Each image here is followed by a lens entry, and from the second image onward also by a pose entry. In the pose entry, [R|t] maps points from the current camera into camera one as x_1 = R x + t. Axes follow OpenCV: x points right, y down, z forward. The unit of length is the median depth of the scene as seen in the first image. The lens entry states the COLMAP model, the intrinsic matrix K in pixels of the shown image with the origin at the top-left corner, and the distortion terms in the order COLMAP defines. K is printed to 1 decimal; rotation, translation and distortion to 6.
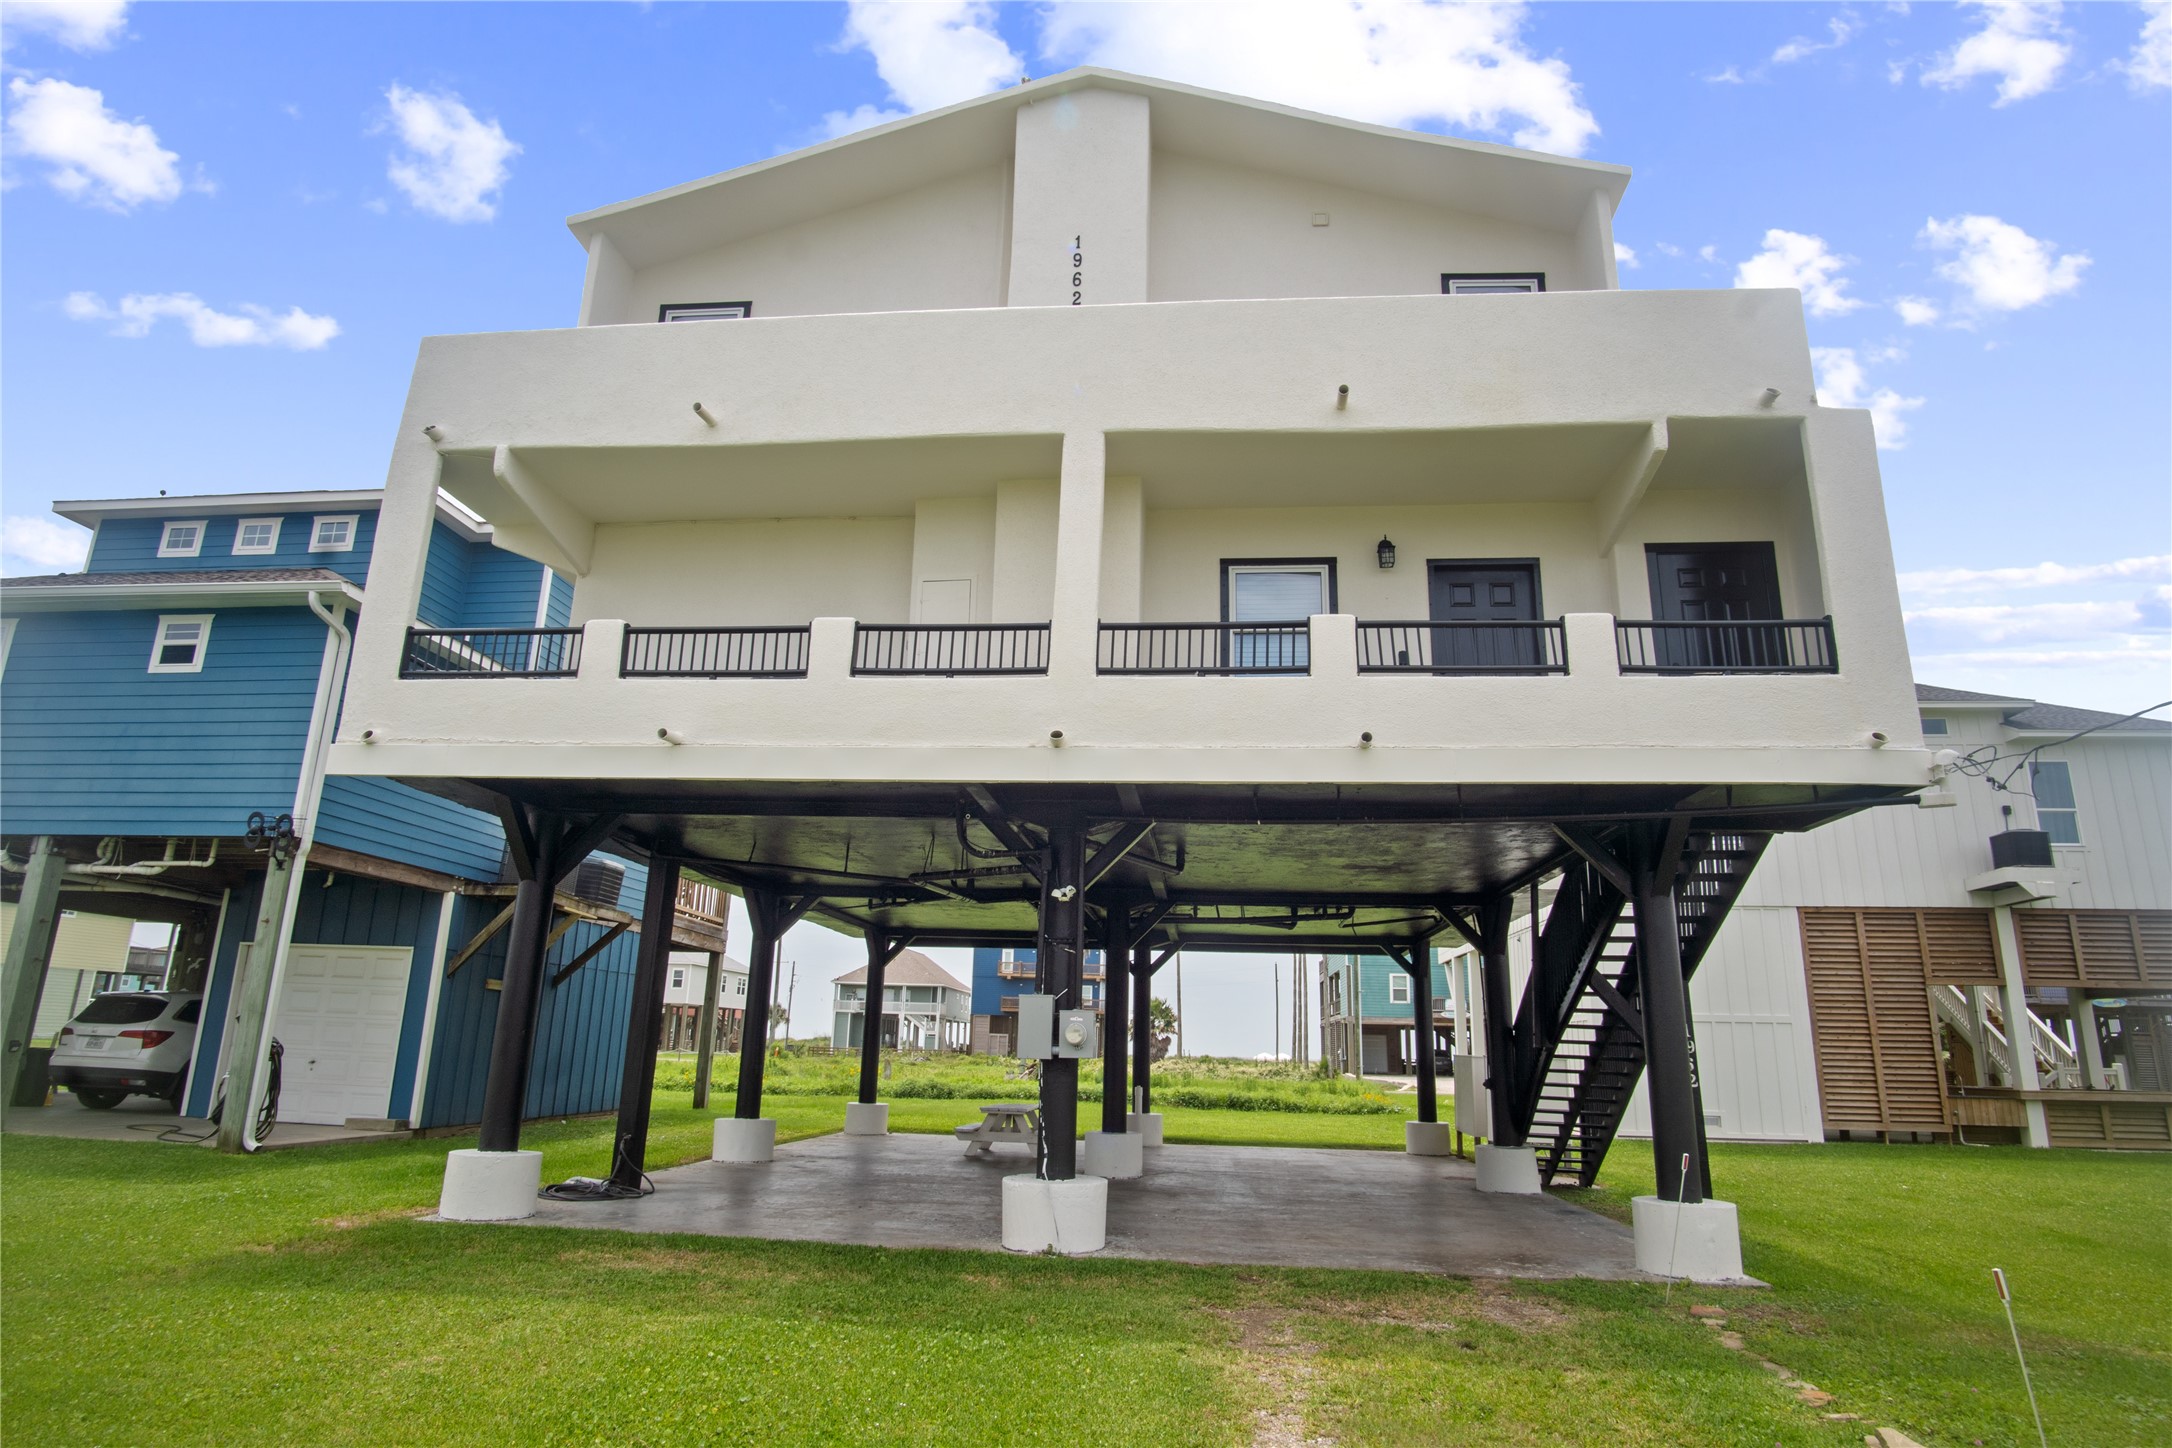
lens RADIAL K [[1194.3, 0, 1086.0], [0, 1194.3, 724.0], [0, 0, 1]] dist [-0.031093, 0.000105]
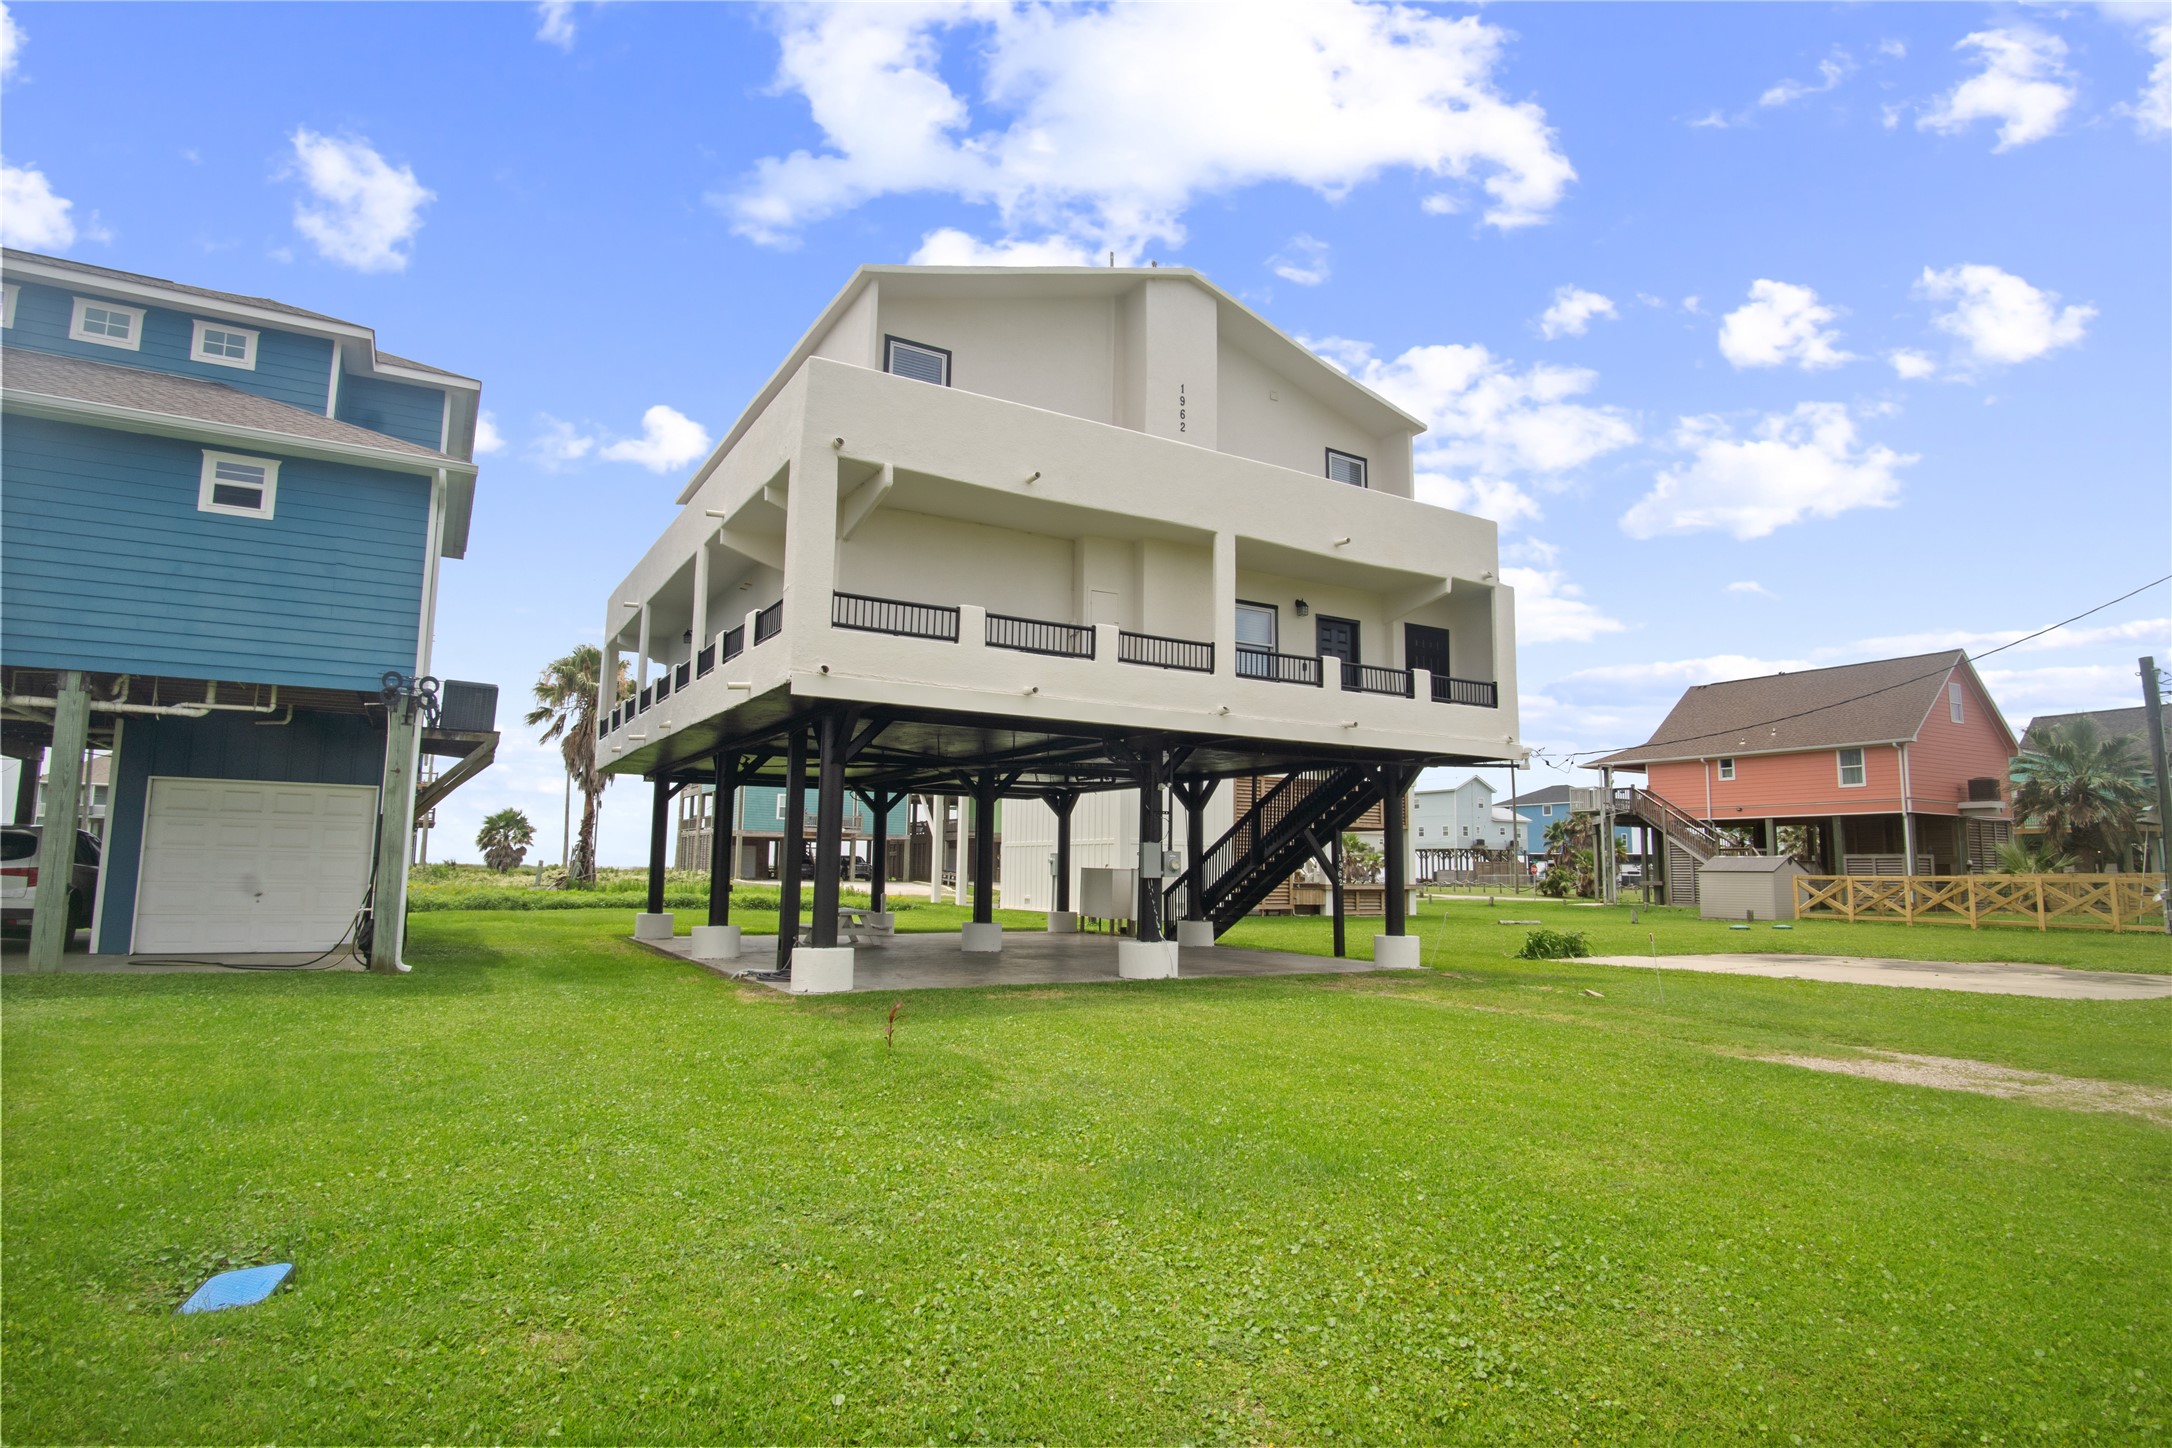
lens RADIAL K [[1194.3, 0, 1086.0], [0, 1194.3, 724.0], [0, 0, 1]] dist [-0.031093, 0.000105]
pose [[0.804622, 0.053726, 0.591352, -0.794945], [-0.146142, 0.983182, 0.109522, -0.085664], [-0.575523, -0.174545, 0.798941, -0.232024]]
